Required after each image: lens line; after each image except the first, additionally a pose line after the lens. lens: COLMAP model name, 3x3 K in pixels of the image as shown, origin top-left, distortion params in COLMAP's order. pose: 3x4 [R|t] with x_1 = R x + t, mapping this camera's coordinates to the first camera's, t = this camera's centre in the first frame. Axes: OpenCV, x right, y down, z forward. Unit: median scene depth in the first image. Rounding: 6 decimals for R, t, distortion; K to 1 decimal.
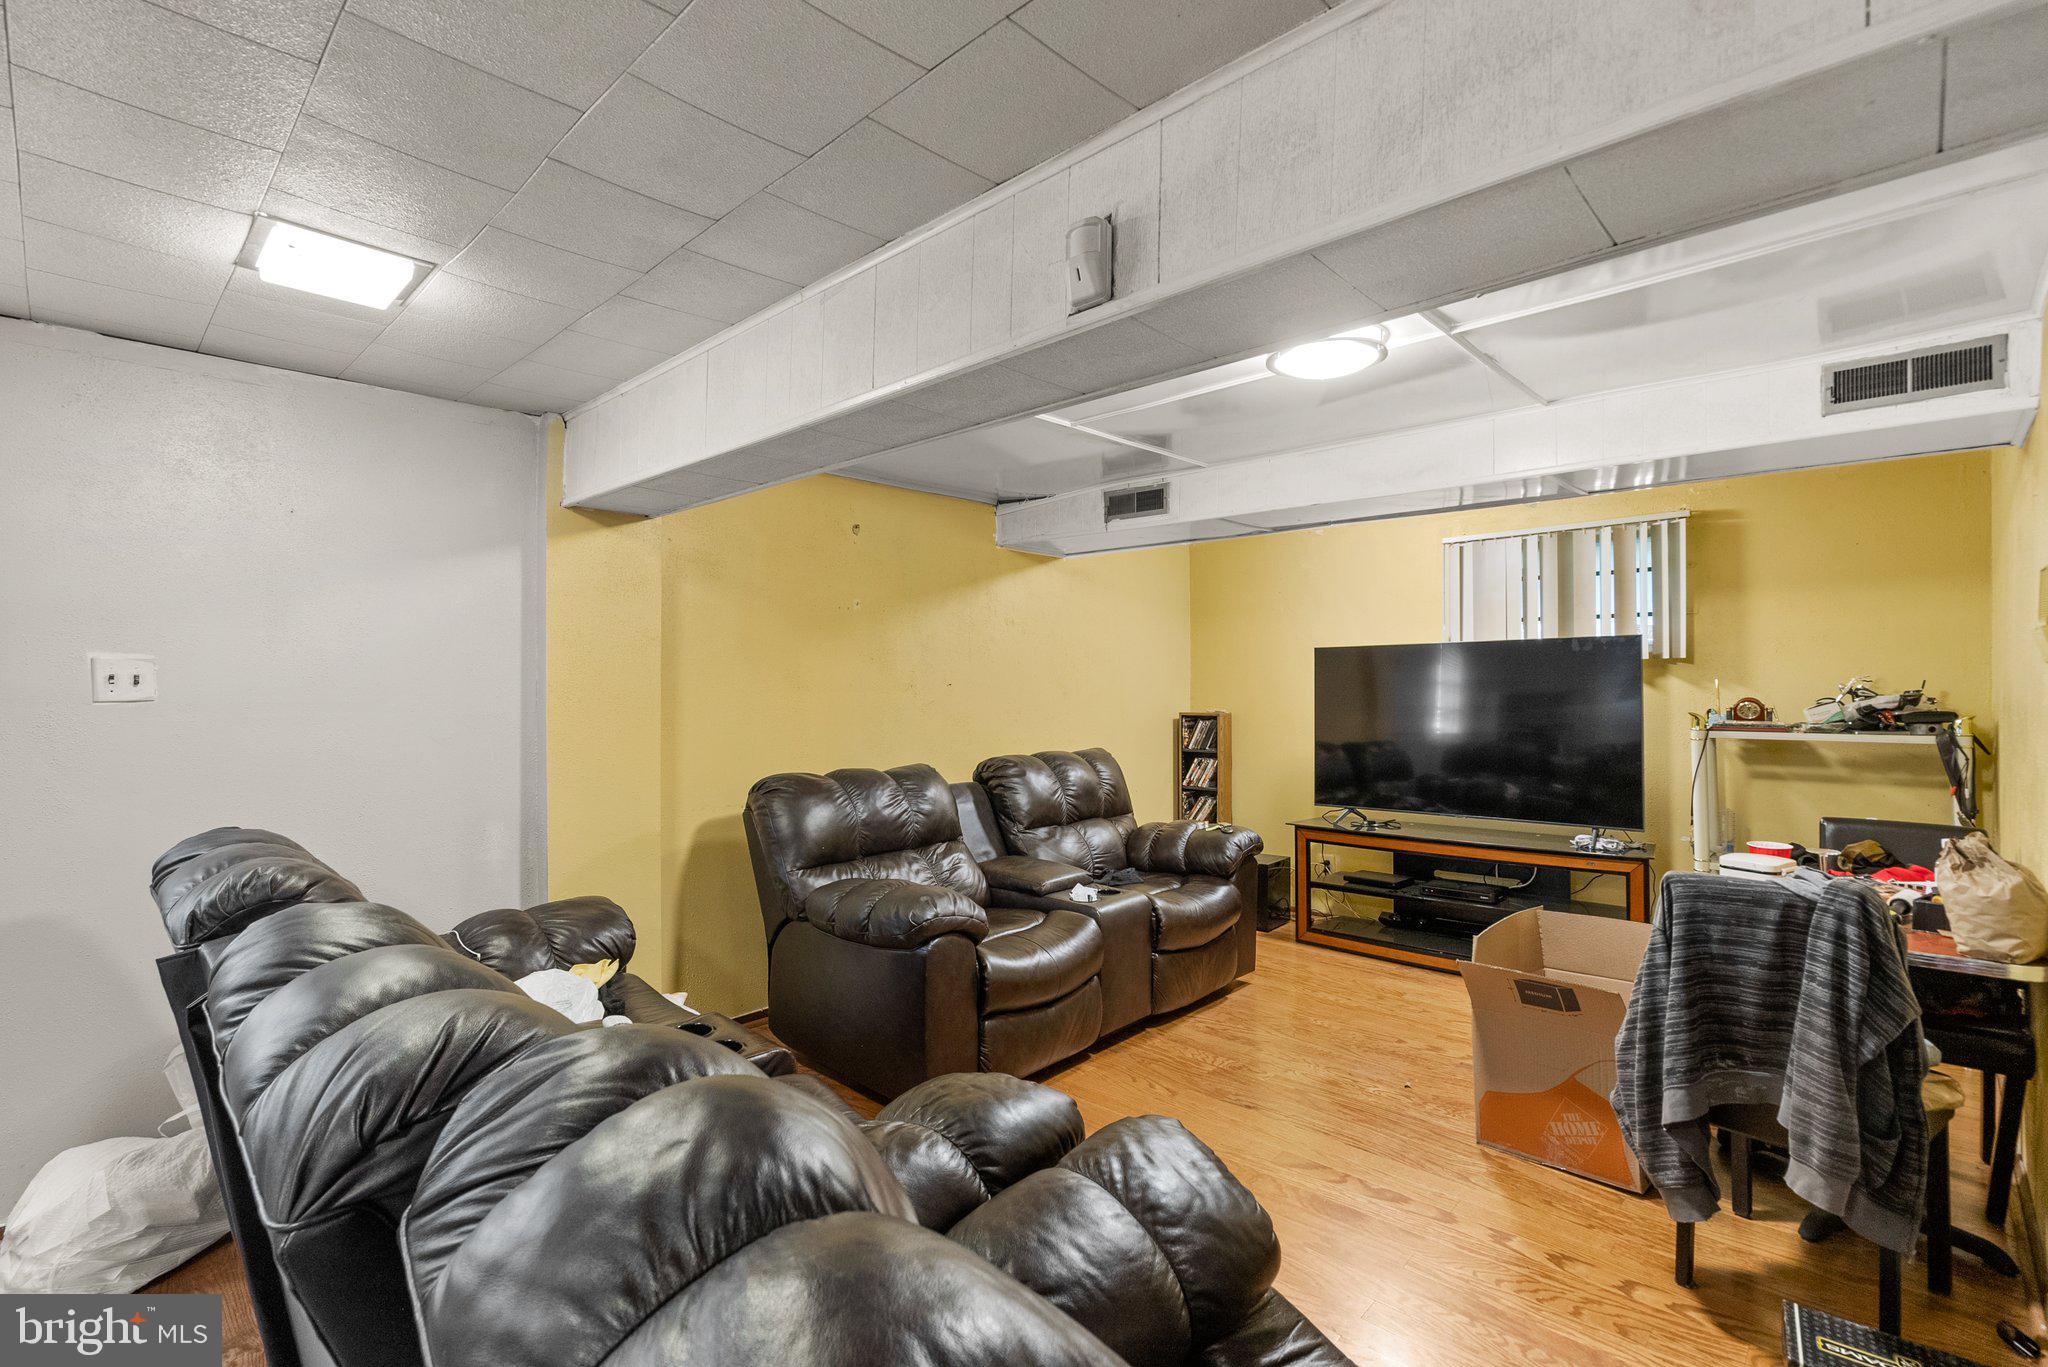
lens RADIAL K [[933.3, 0, 1007.7], [0, 933.3, 682.6], [0, 0, 1]] dist [-0.004861, 0.001964]
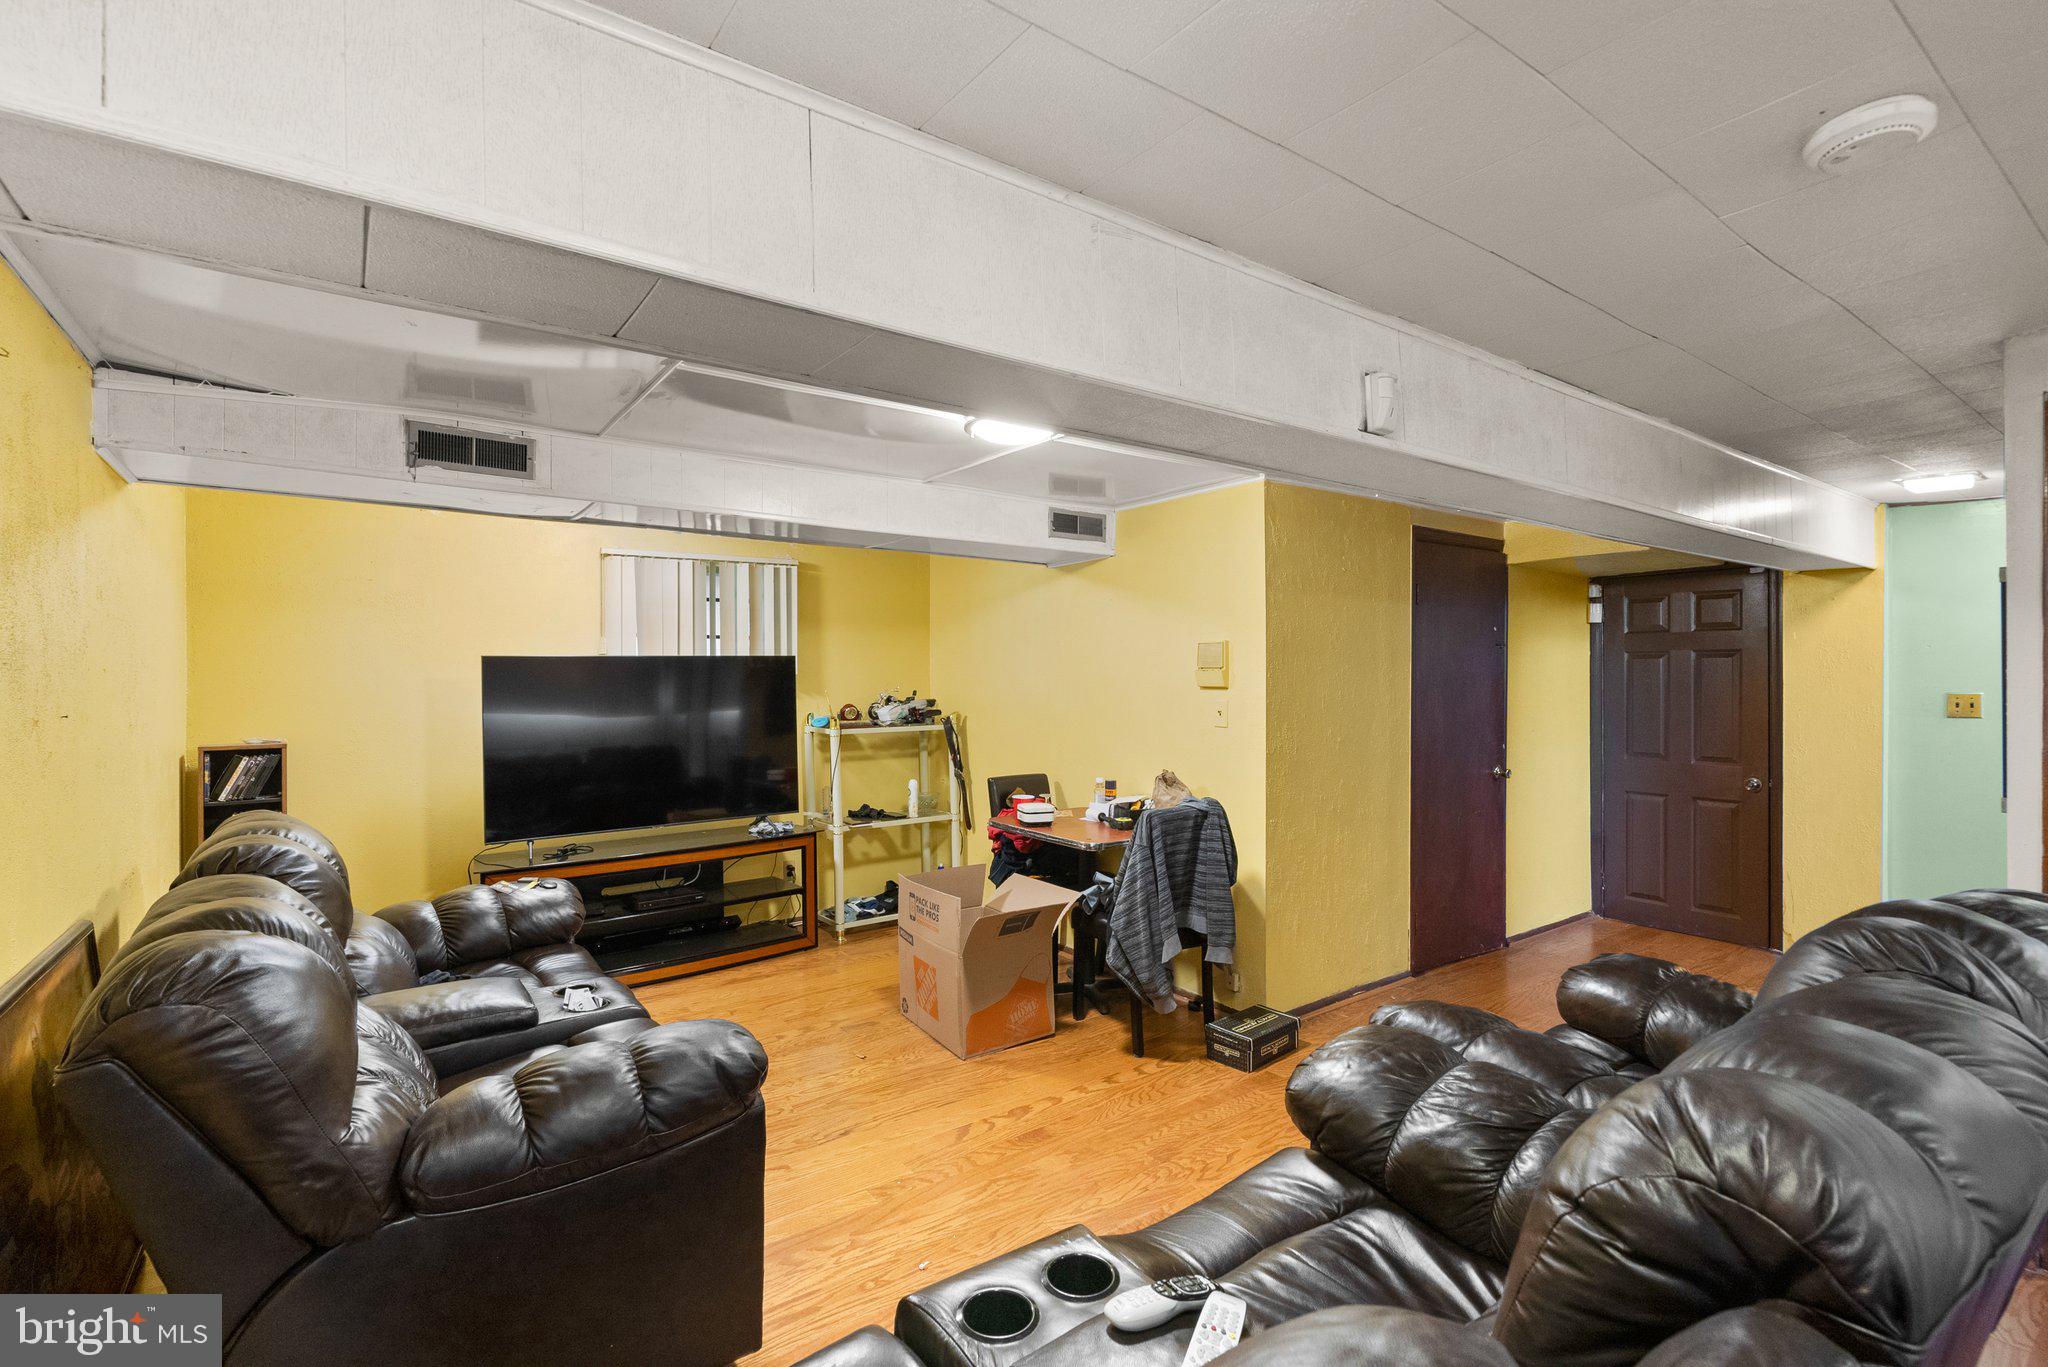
lens RADIAL K [[933.3, 0, 1012.9], [0, 933.3, 678.8], [0, 0, 1]] dist [-0.004861, 0.001964]
pose [[0.175325, 0.000946, 0.984510, -0.507530], [0.004479, 0.999988, -0.001758, -0.016944], [-0.984500, 0.004718, 0.175319, 0.485264]]
